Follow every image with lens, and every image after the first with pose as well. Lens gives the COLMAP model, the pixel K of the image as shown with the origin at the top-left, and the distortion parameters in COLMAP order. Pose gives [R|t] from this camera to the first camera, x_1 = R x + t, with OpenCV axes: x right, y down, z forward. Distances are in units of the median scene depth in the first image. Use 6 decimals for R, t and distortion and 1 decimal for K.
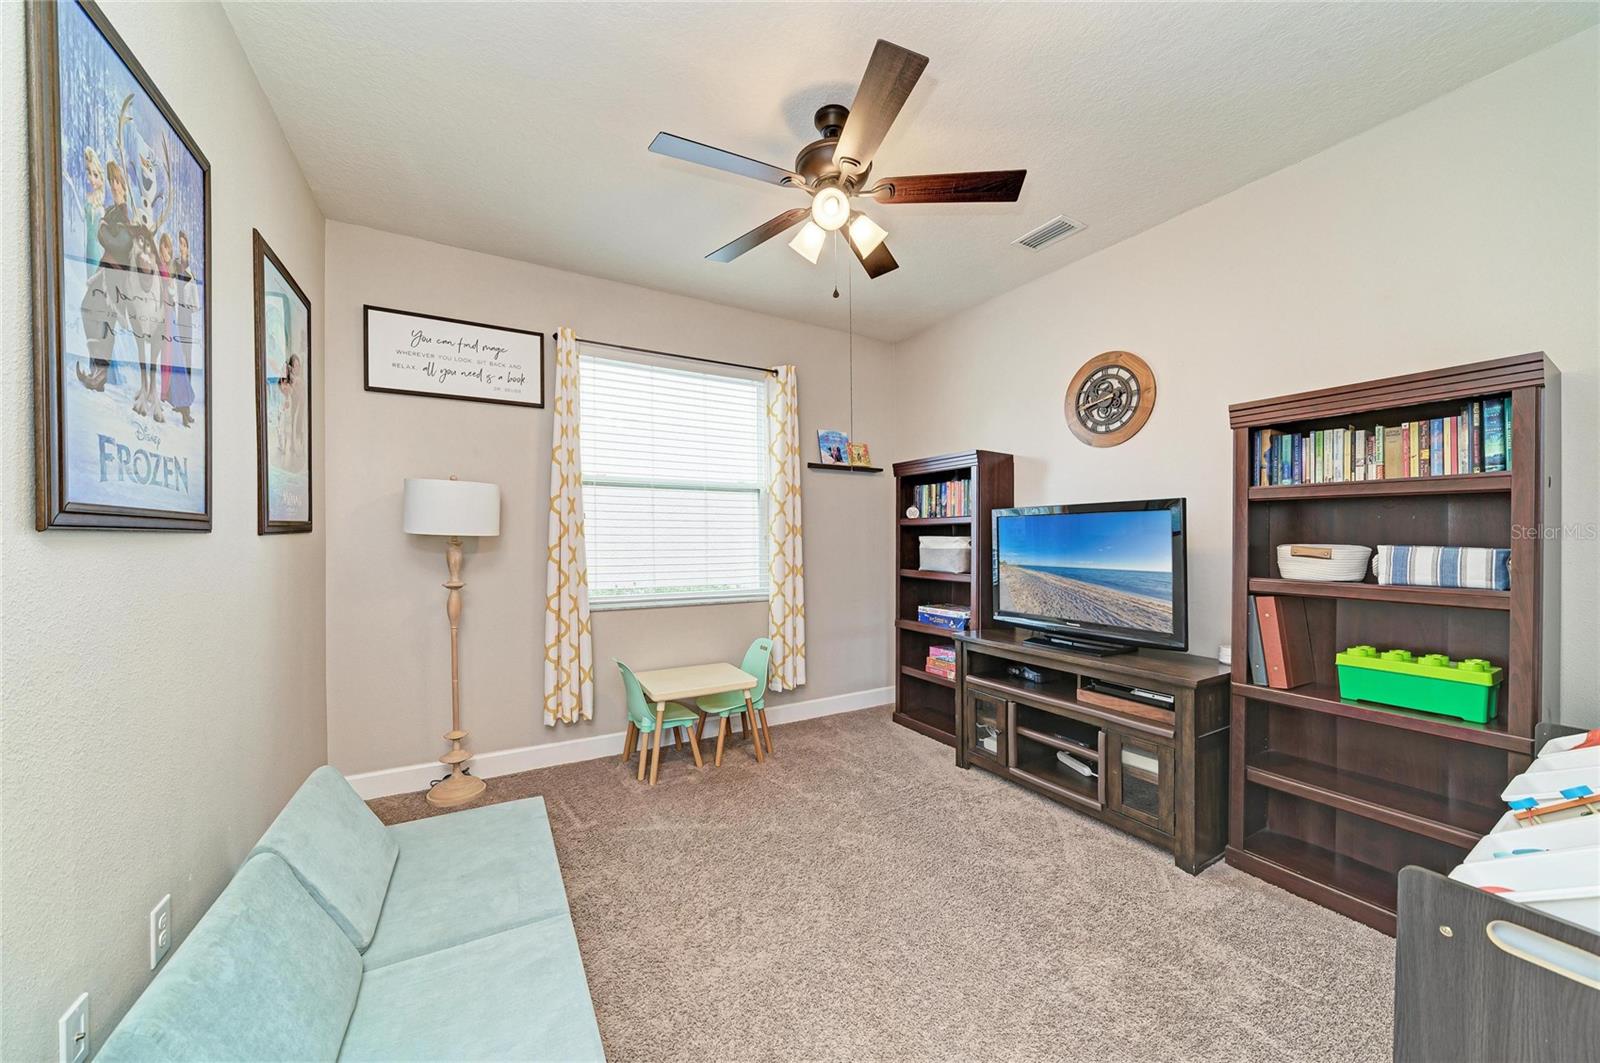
lens RADIAL K [[570.6, 0, 808.2], [0, 570.6, 540.1], [0, 0, 1]] dist [-0.022134, 0.006611]
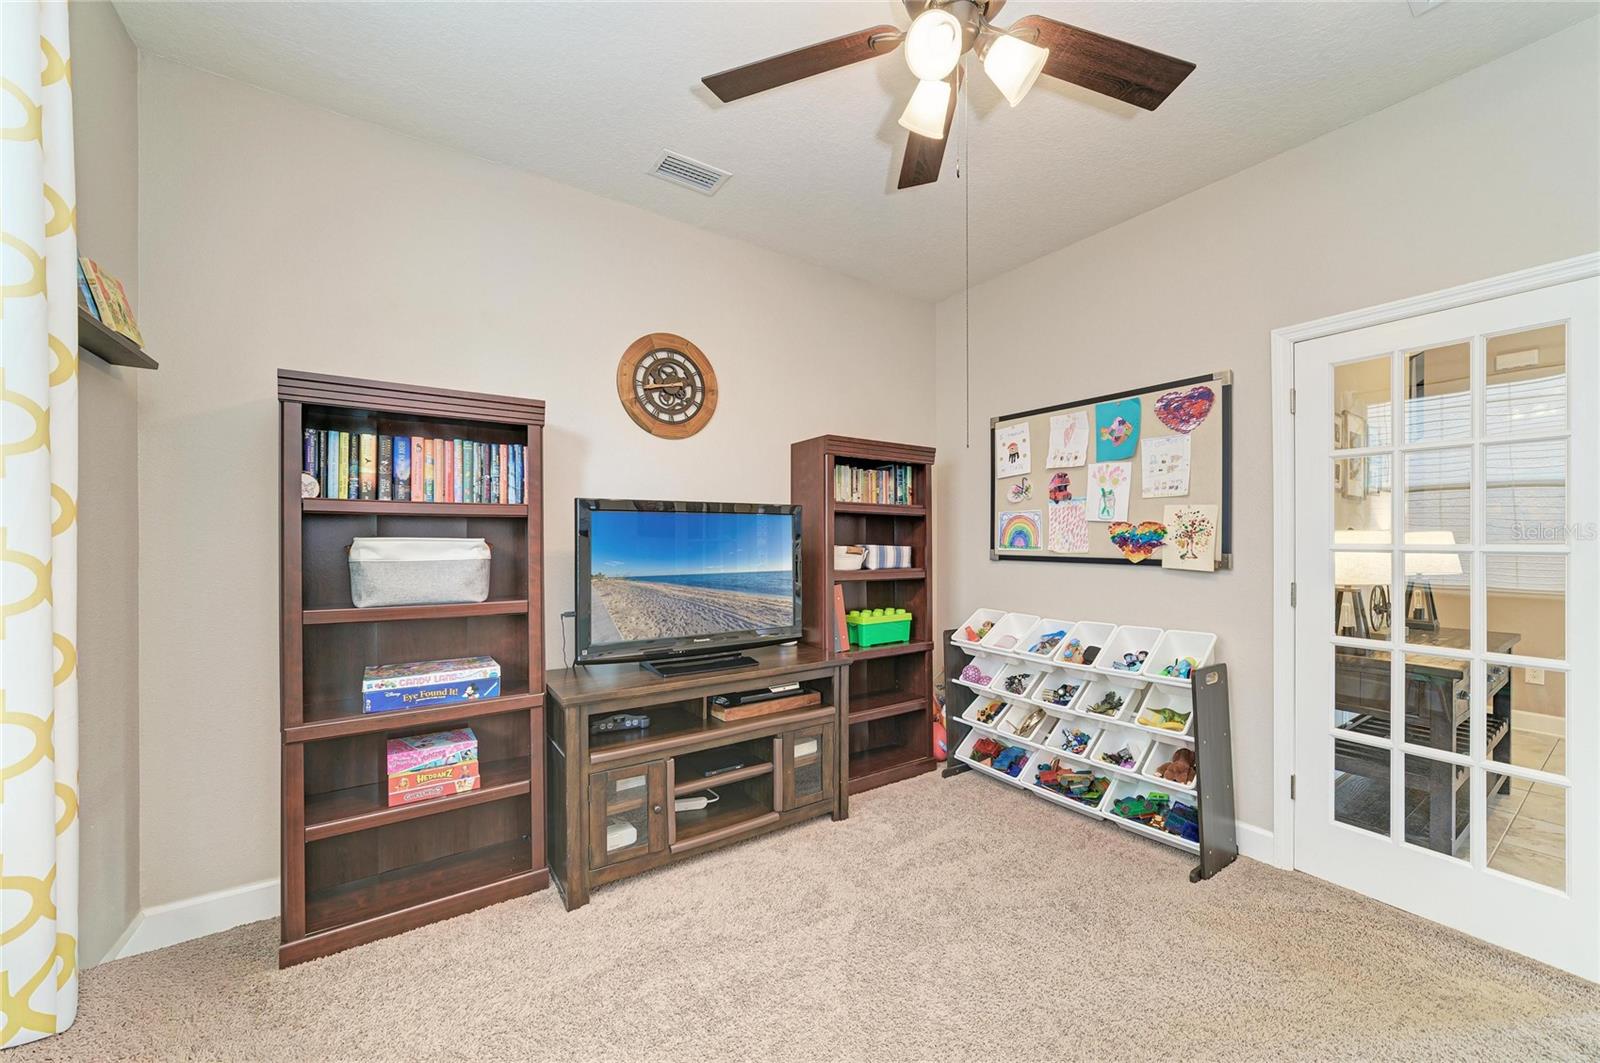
lens RADIAL K [[621.9, 0, 804.4], [0, 621.9, 539.9], [0, 0, 1]] dist [-0.022351, 0.009114]
pose [[-0.075561, 0.008985, 0.997101, -0.477445], [0.011091, 0.999905, -0.008170, 0.005797], [-0.997080, 0.010441, -0.075653, 0.887618]]
